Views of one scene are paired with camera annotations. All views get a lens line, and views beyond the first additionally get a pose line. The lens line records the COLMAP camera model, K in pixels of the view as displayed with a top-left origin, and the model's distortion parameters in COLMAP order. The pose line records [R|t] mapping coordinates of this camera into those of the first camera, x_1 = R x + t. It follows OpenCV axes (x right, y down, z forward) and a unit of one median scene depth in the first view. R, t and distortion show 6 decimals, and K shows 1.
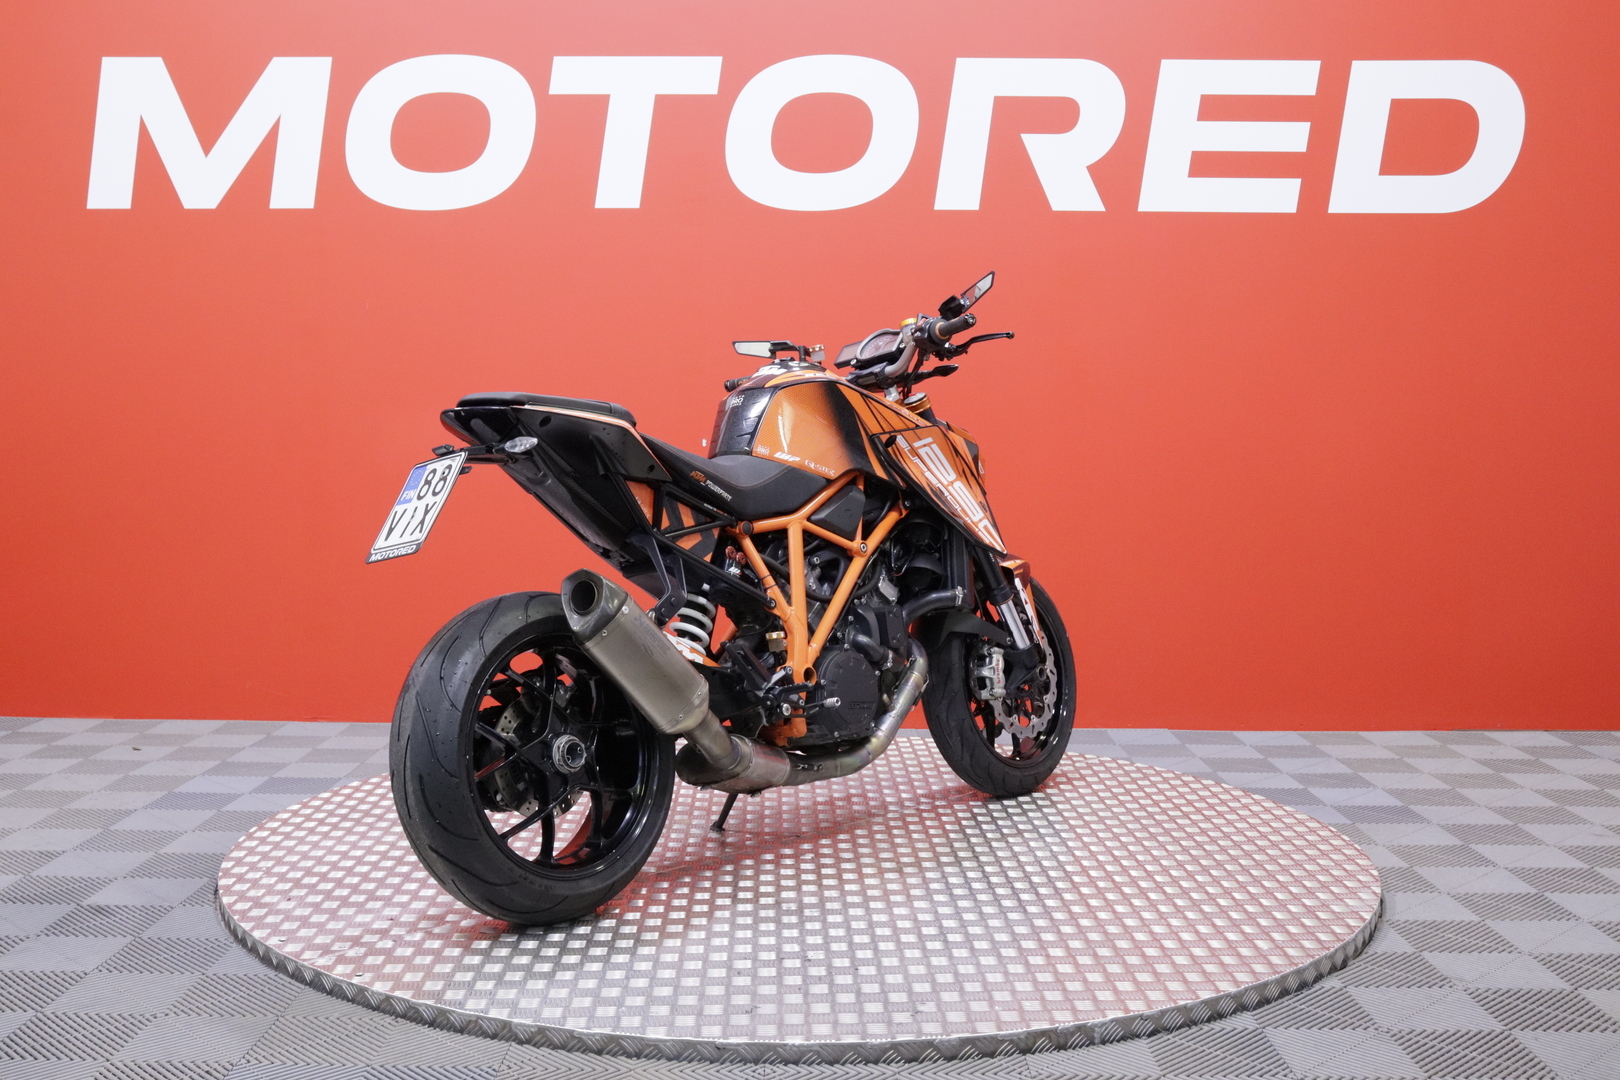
lens RADIAL K [[1753.6, 0, 797.1], [0, 1753.6, 548.4], [0, 0, 1]] dist [-0.012878, 0.000000]
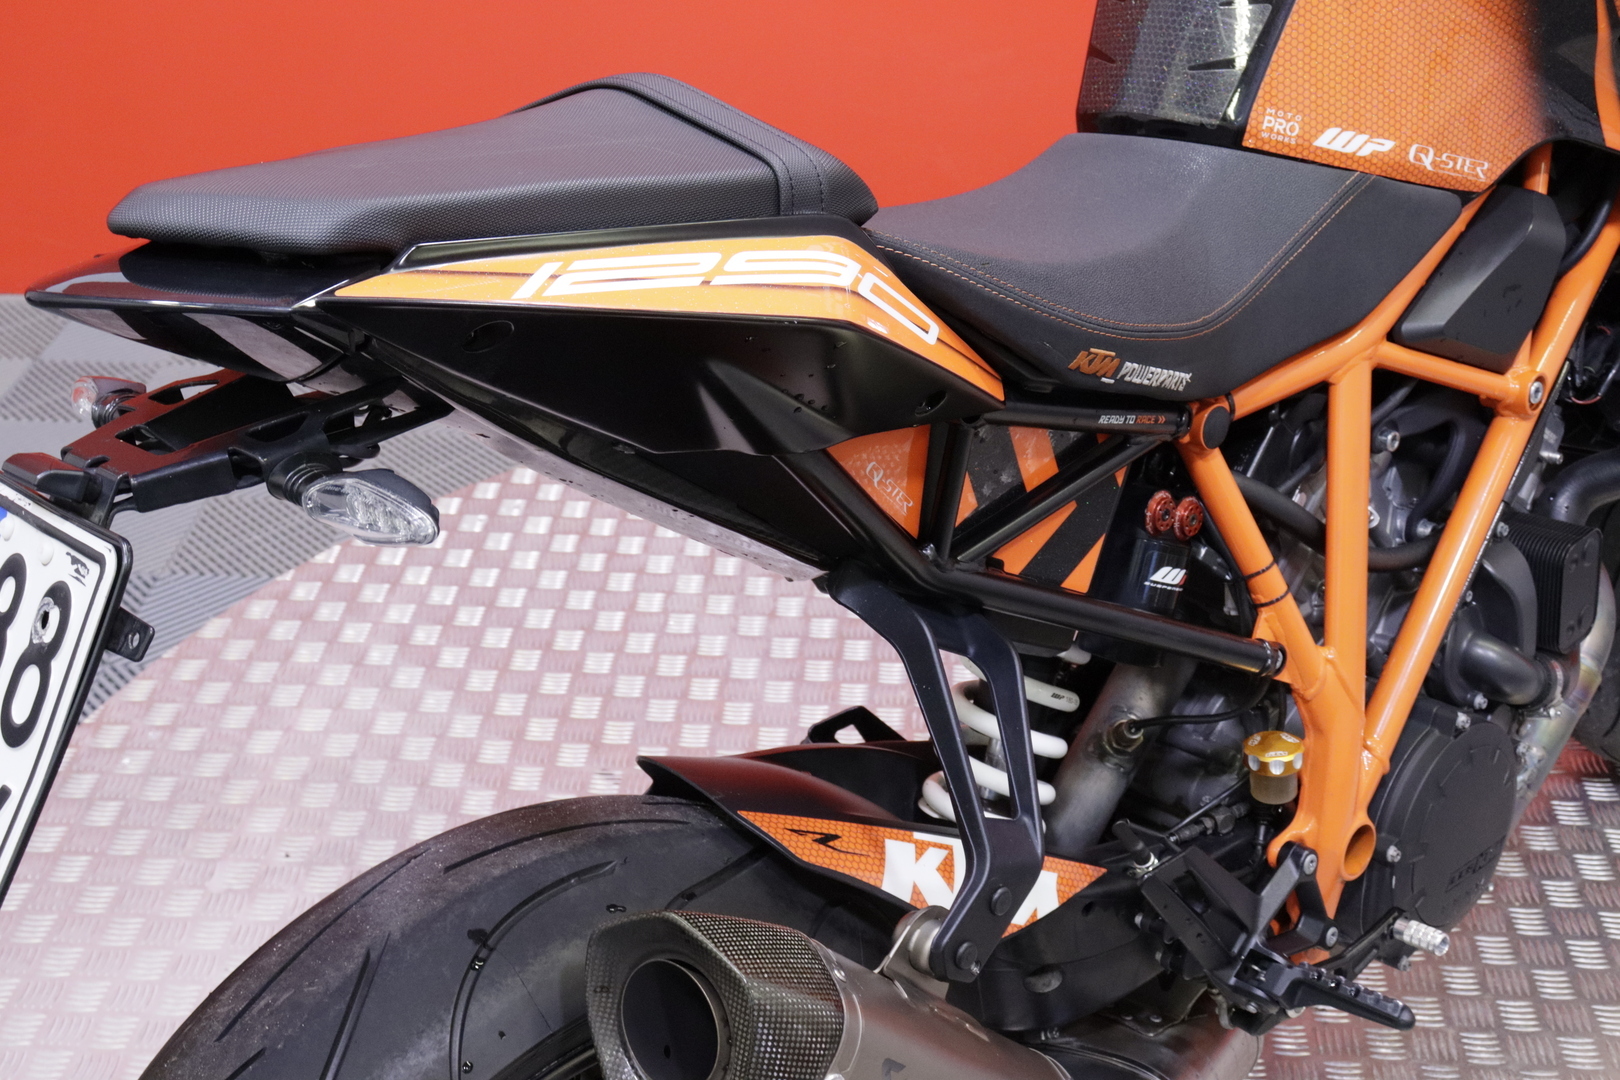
lens RADIAL K [[1897.3, 0, 798.5], [0, 1897.3, 540.6], [0, 0, 1]] dist [0.035119, 0.000000]
pose [[0.994536, 0.057147, -0.087358, -0.071677], [-0.011474, 0.891617, 0.452644, -0.144675], [0.103757, -0.449169, 0.887402, 0.690576]]
